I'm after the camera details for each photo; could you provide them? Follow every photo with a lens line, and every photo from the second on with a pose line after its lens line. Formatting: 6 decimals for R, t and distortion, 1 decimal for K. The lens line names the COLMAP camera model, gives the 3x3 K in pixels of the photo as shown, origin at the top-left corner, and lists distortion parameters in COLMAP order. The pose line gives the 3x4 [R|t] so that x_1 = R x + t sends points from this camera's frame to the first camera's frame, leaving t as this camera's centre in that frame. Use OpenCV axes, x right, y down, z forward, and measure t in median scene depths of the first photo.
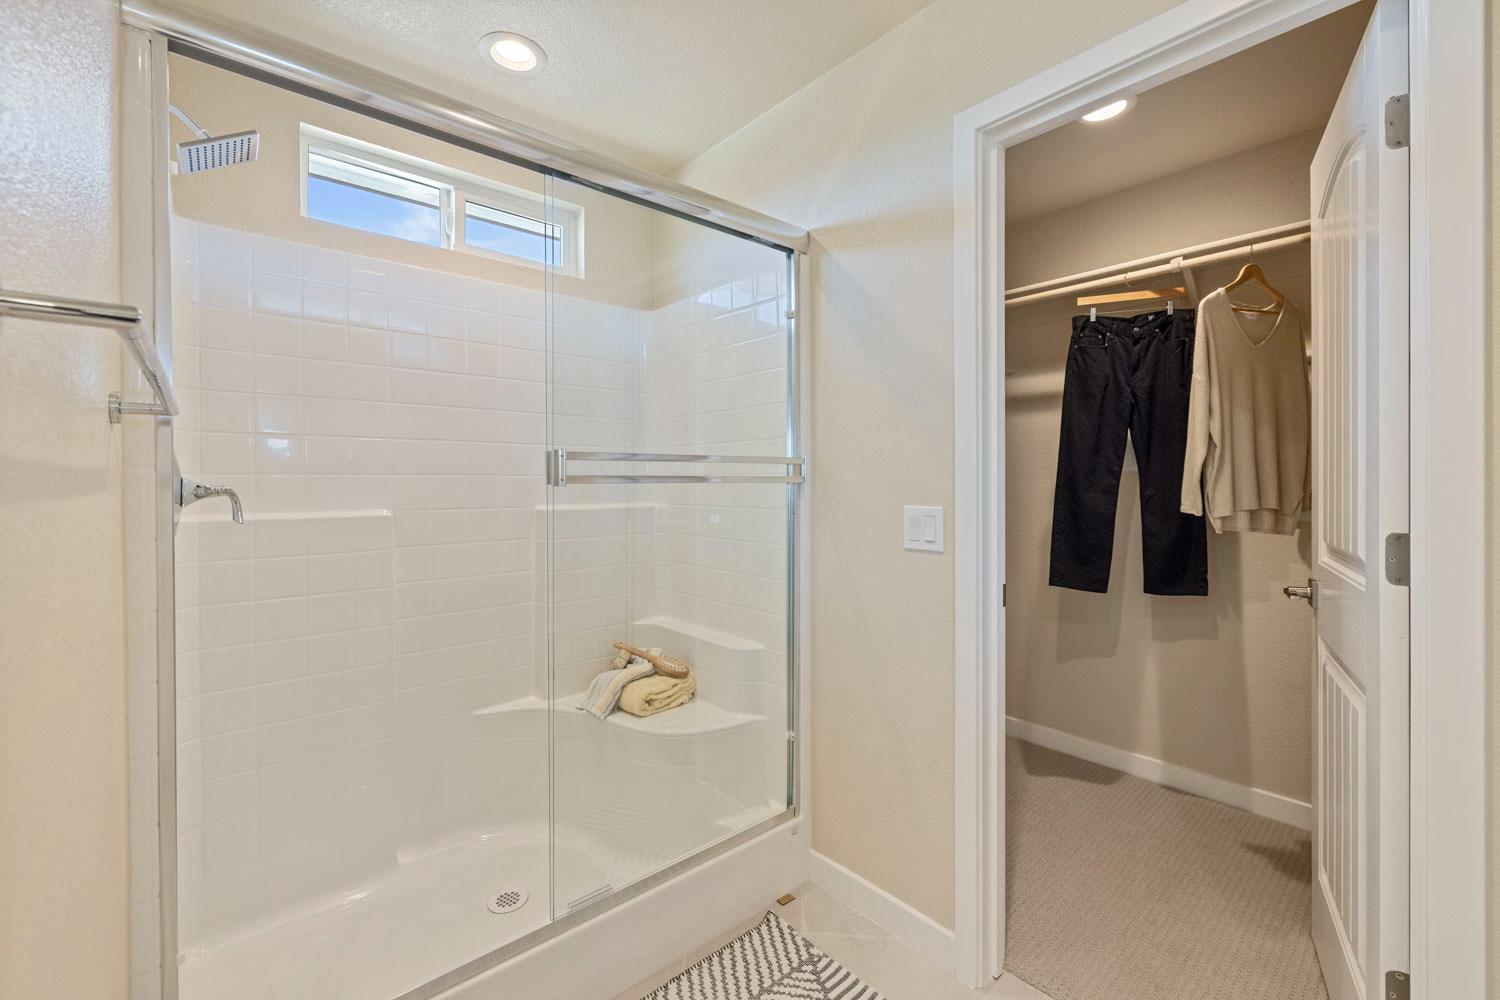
lens RADIAL K [[627.7, 0, 744.1], [0, 627.7, 484.7], [0, 0, 1]] dist [0.000810, -0.000021]
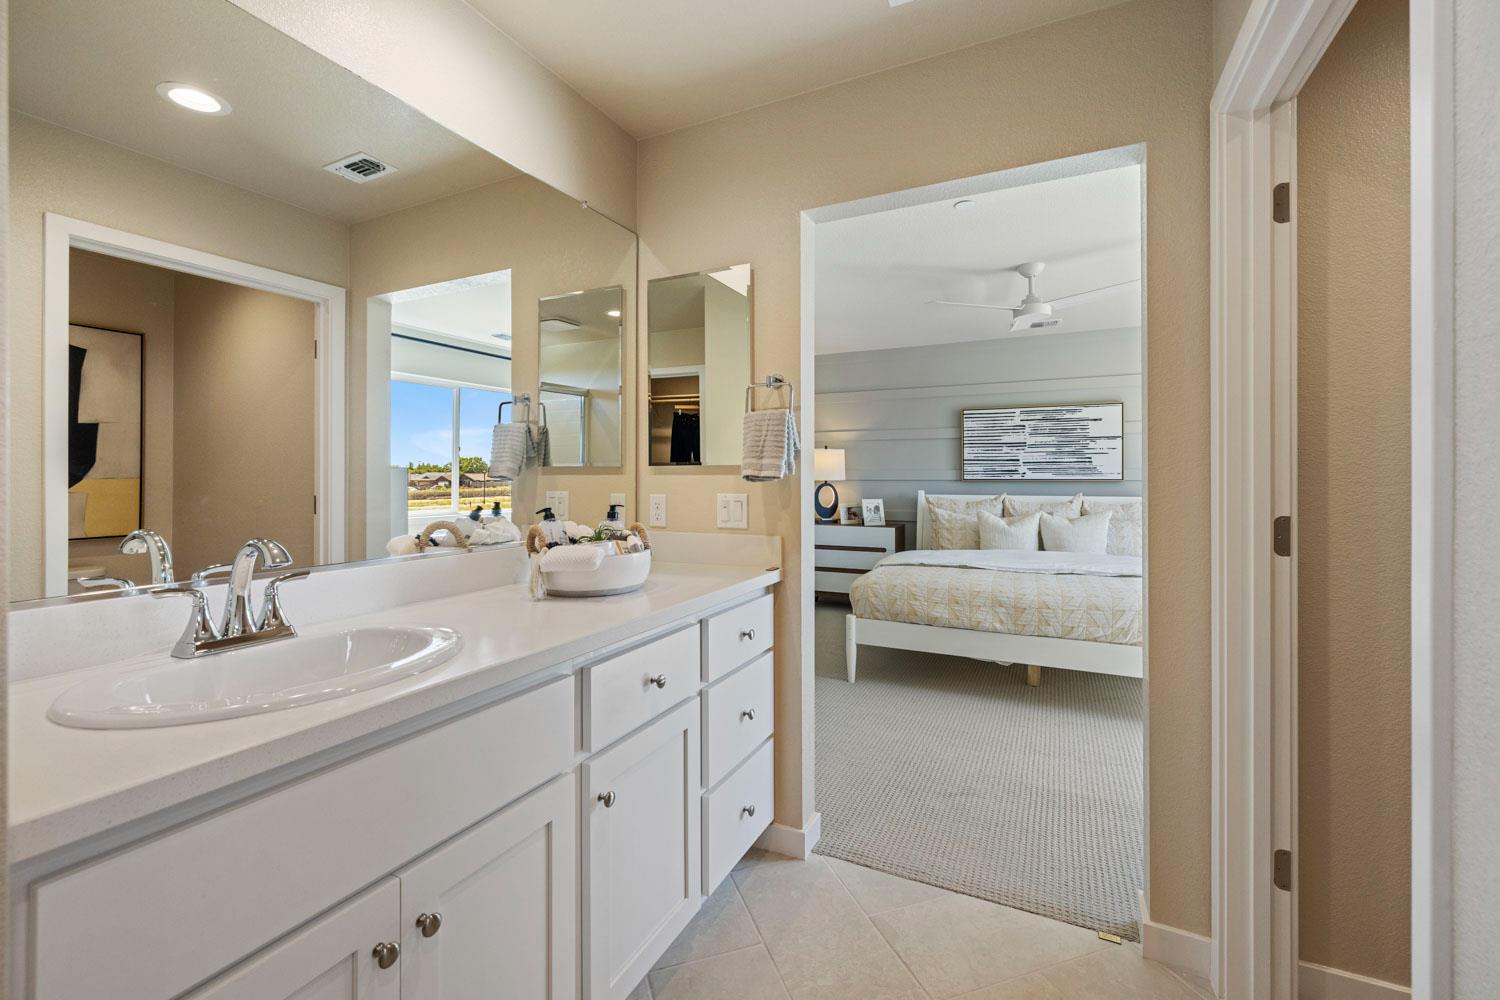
lens RADIAL K [[627.7, 0, 744.1], [0, 627.7, 484.7], [0, 0, 1]] dist [0.000810, -0.000021]
pose [[0.921146, 0.002328, 0.389211, -0.411009], [-0.000737, 0.999991, -0.004237, 0.120674], [-0.389217, 0.003616, 0.921139, -2.248938]]
